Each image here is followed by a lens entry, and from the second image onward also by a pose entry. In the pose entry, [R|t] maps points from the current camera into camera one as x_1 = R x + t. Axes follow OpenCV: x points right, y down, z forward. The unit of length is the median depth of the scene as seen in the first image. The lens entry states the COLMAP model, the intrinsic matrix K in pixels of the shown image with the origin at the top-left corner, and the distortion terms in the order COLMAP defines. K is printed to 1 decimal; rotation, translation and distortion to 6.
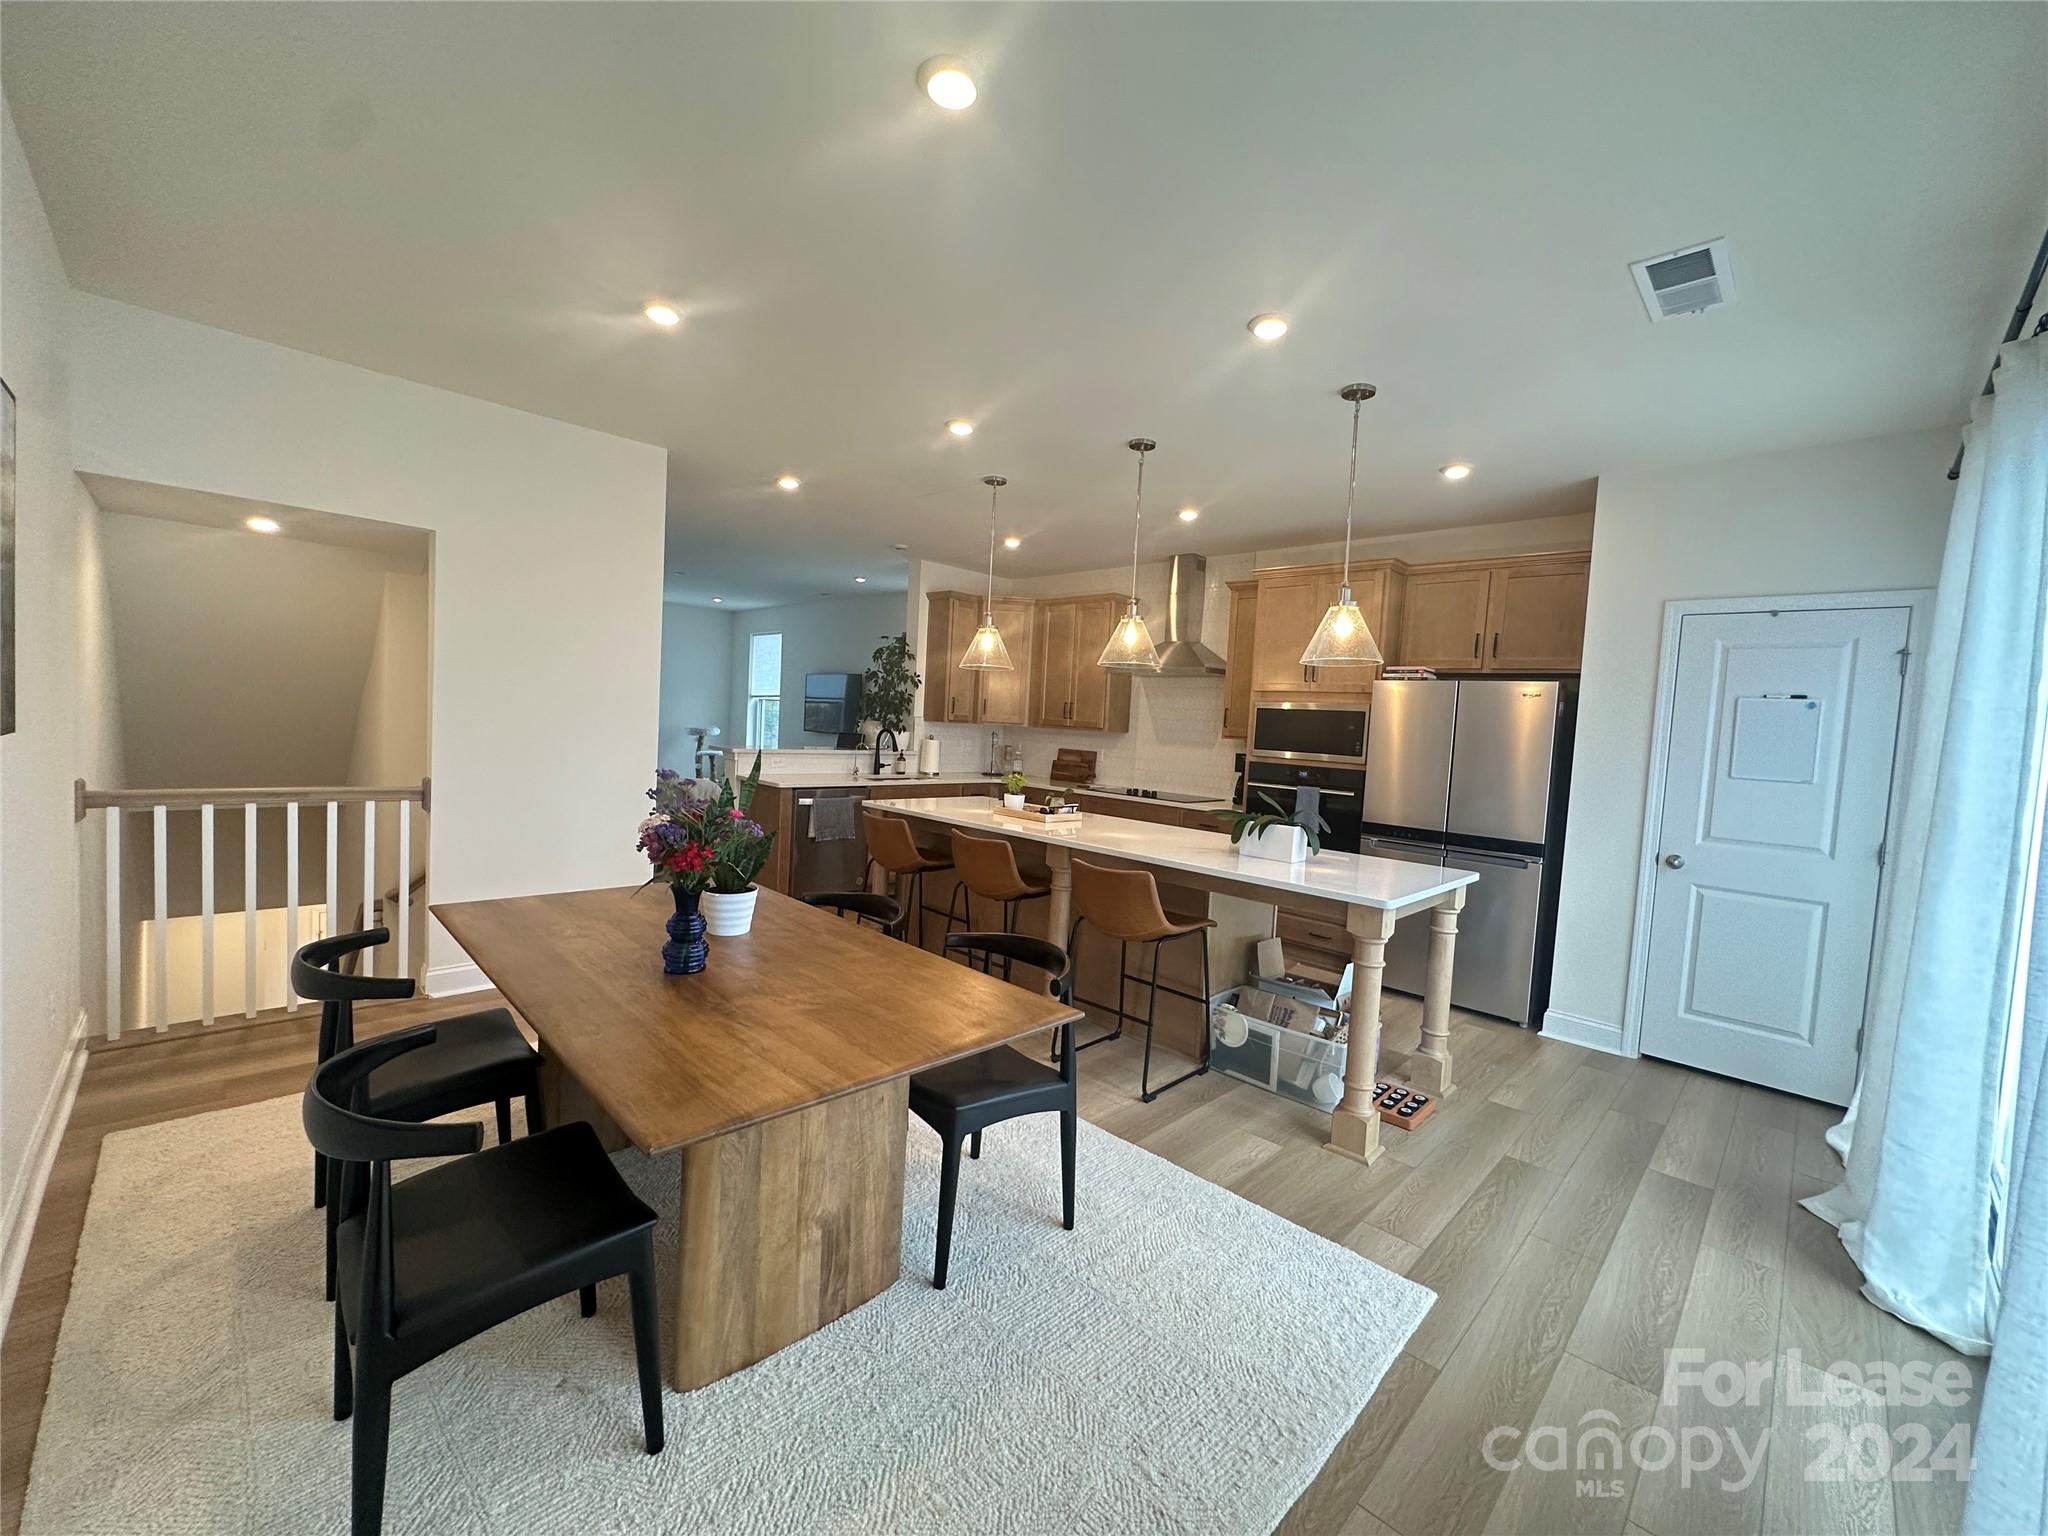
lens RADIAL K [[816.8, 0, 1031.6], [0, 816.8, 769.1], [0, 0, 1]] dist [-0.003119, -0.000680]
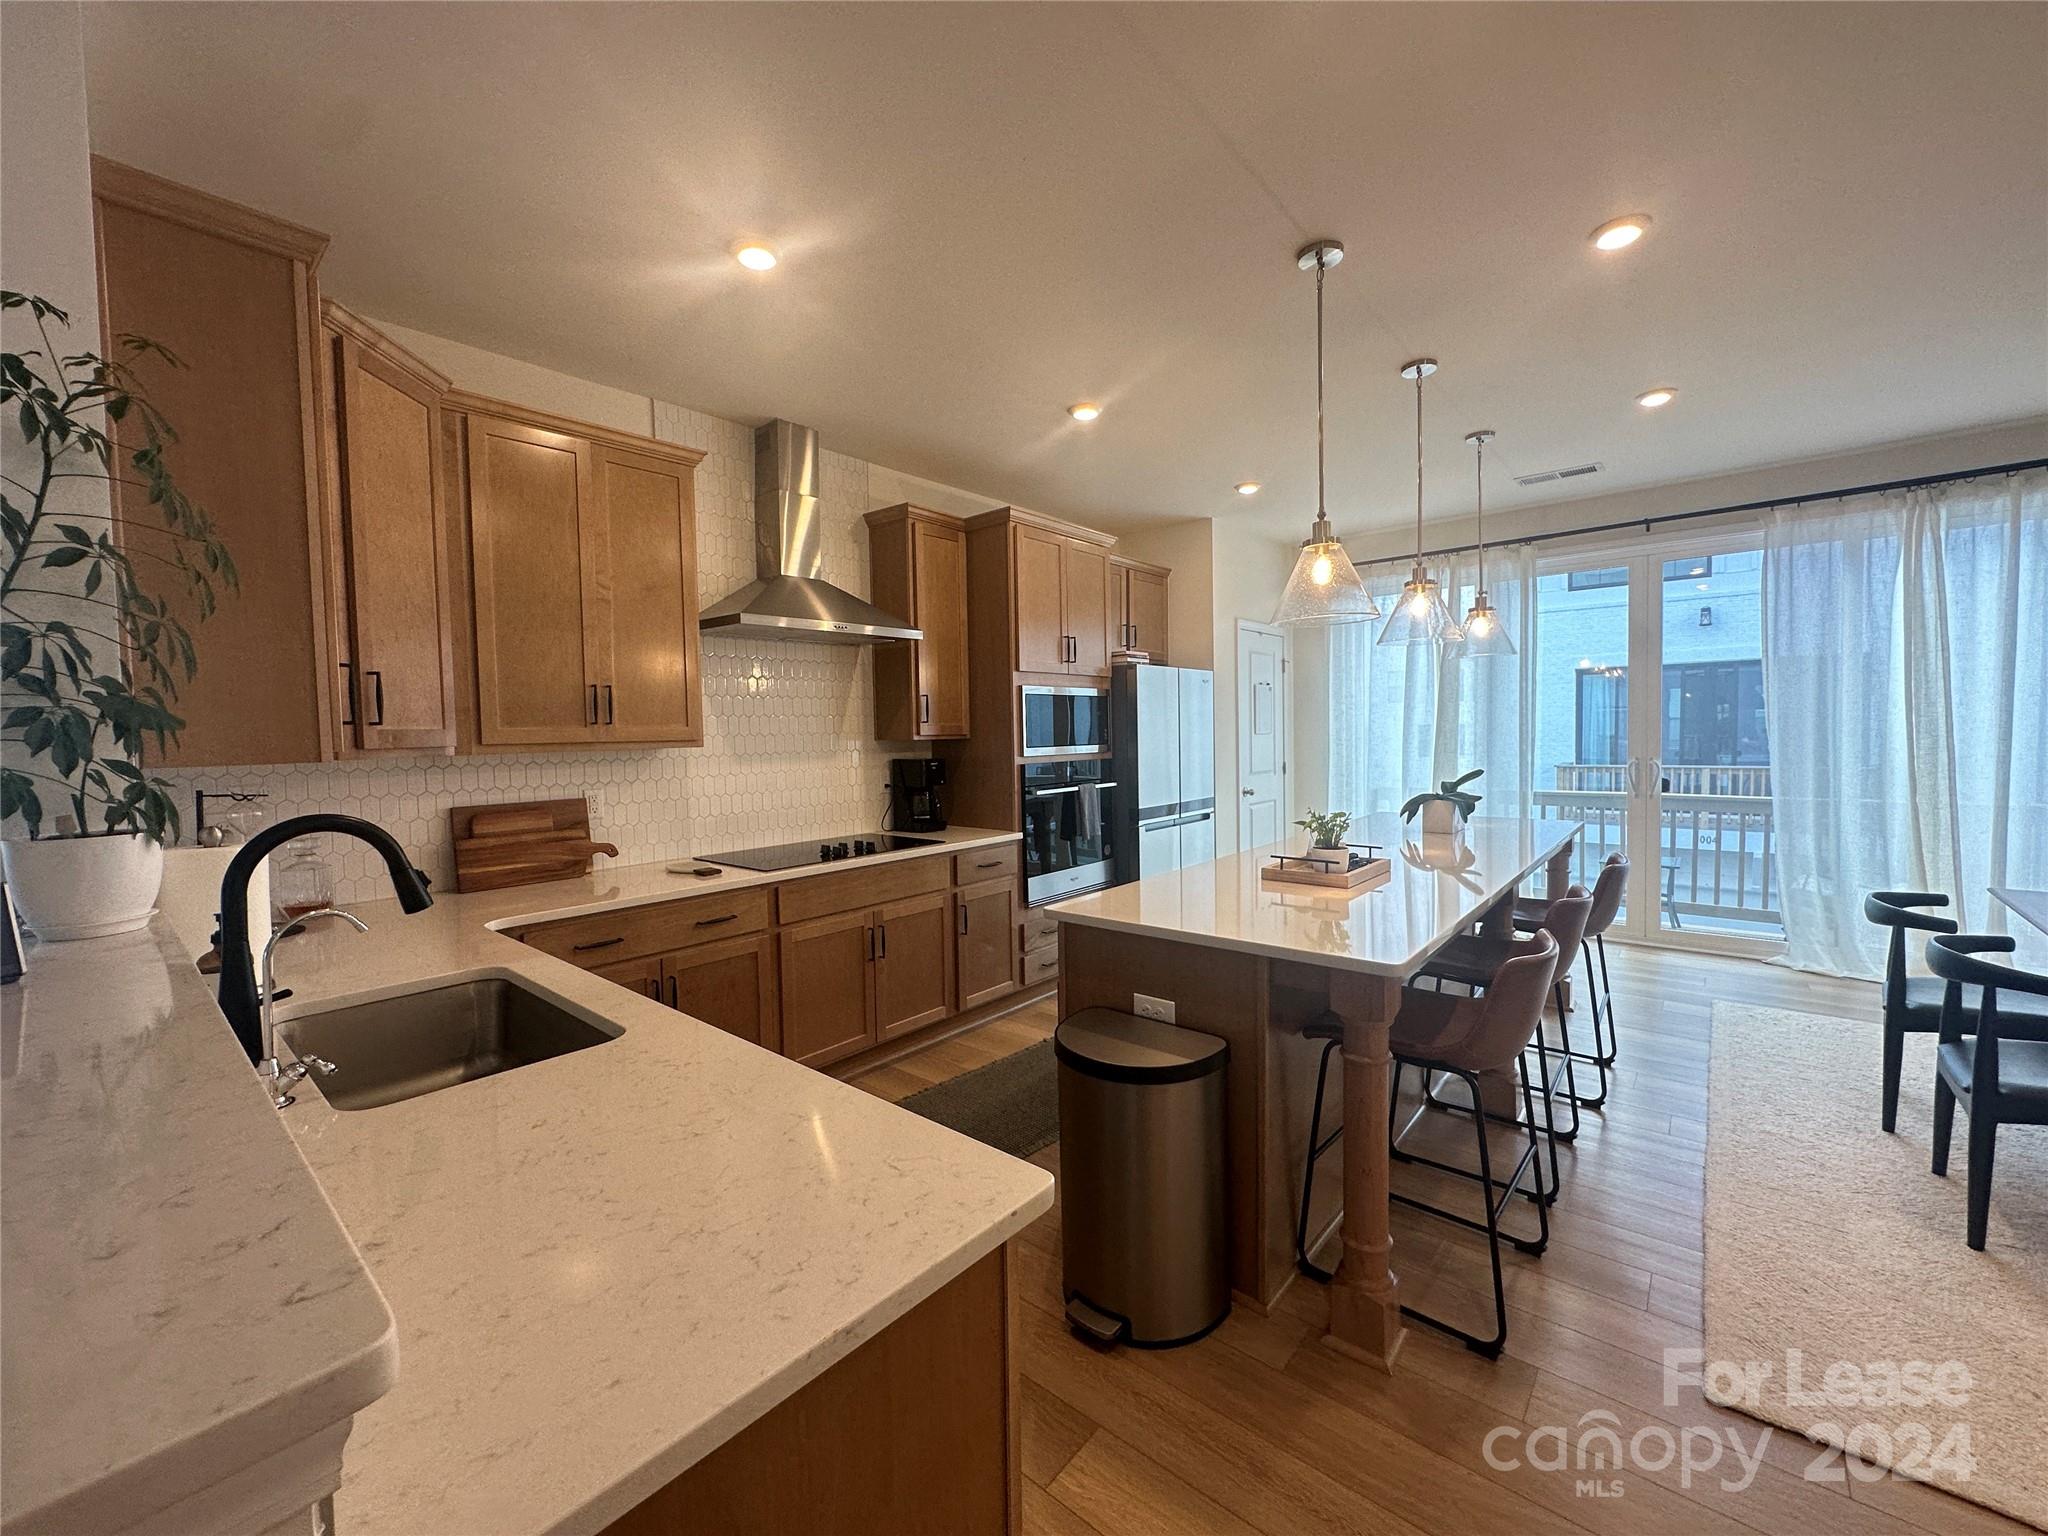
lens RADIAL K [[816.8, 0, 1024.7], [0, 816.8, 763.9], [0, 0, 1]] dist [-0.003119, -0.000680]
pose [[-0.063900, -0.094870, 0.993437, -0.505496], [0.076210, 0.992100, 0.099644, -0.089678], [-0.995042, 0.082077, -0.056165, 1.092777]]
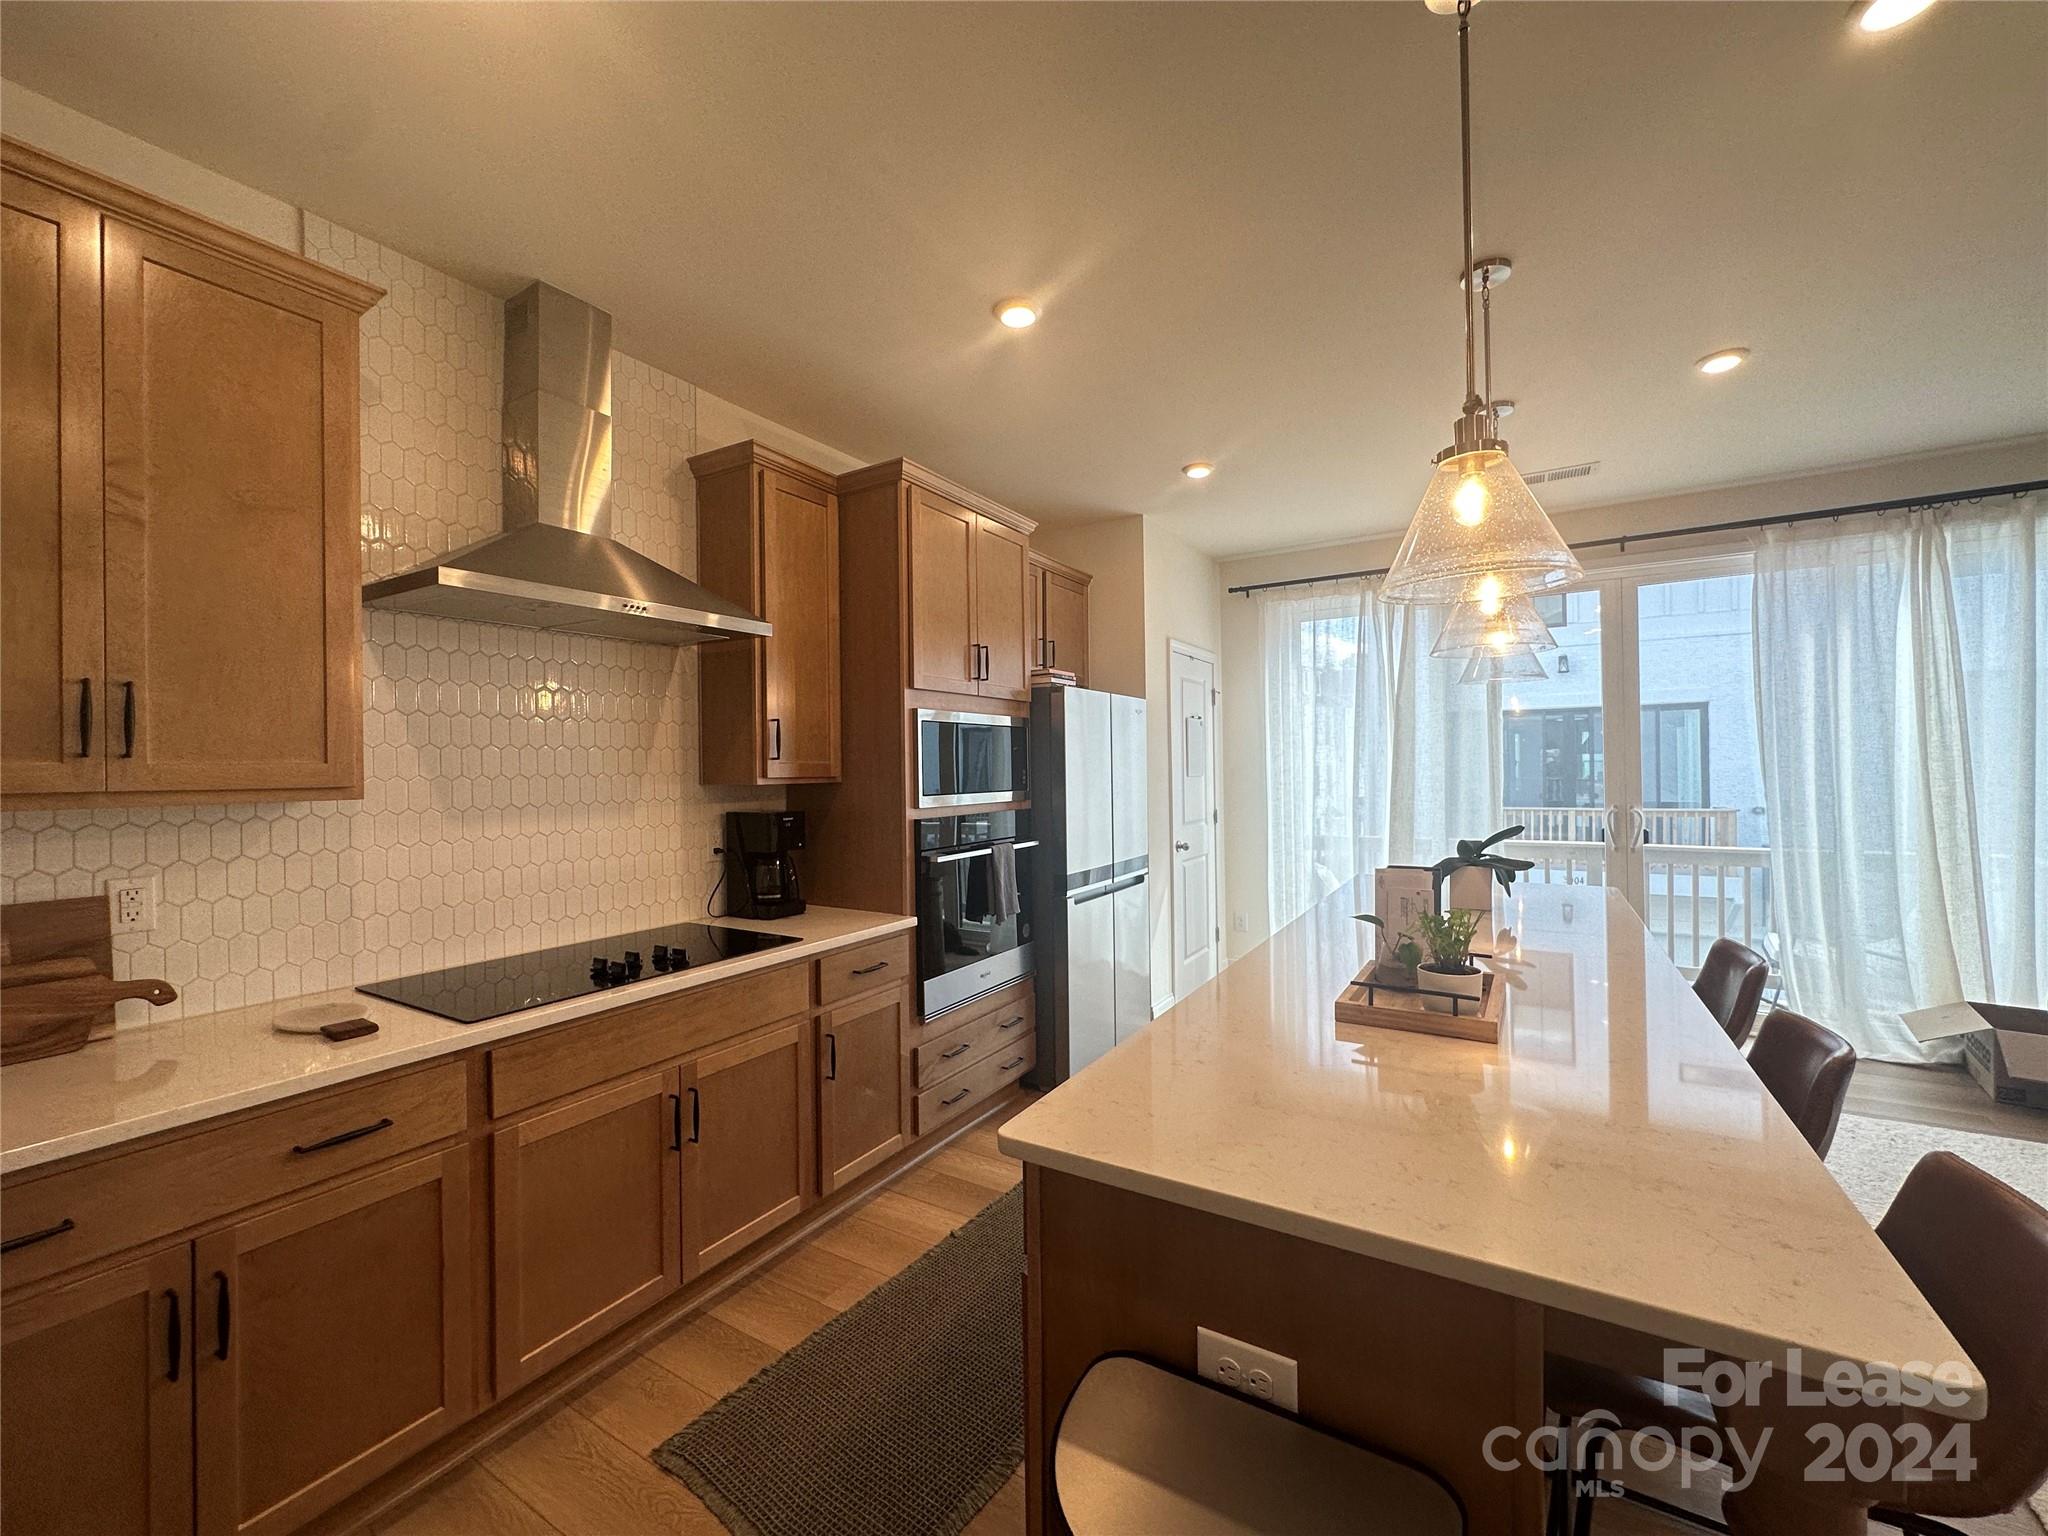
lens RADIAL K [[816.8, 0, 1025.8], [0, 816.8, 764.8], [0, 0, 1]] dist [-0.003119, -0.000680]
pose [[-0.222507, -0.049758, 0.973660, -0.280465], [0.059643, 0.996131, 0.064537, -0.079772], [-0.973105, 0.072432, -0.218679, 1.097763]]
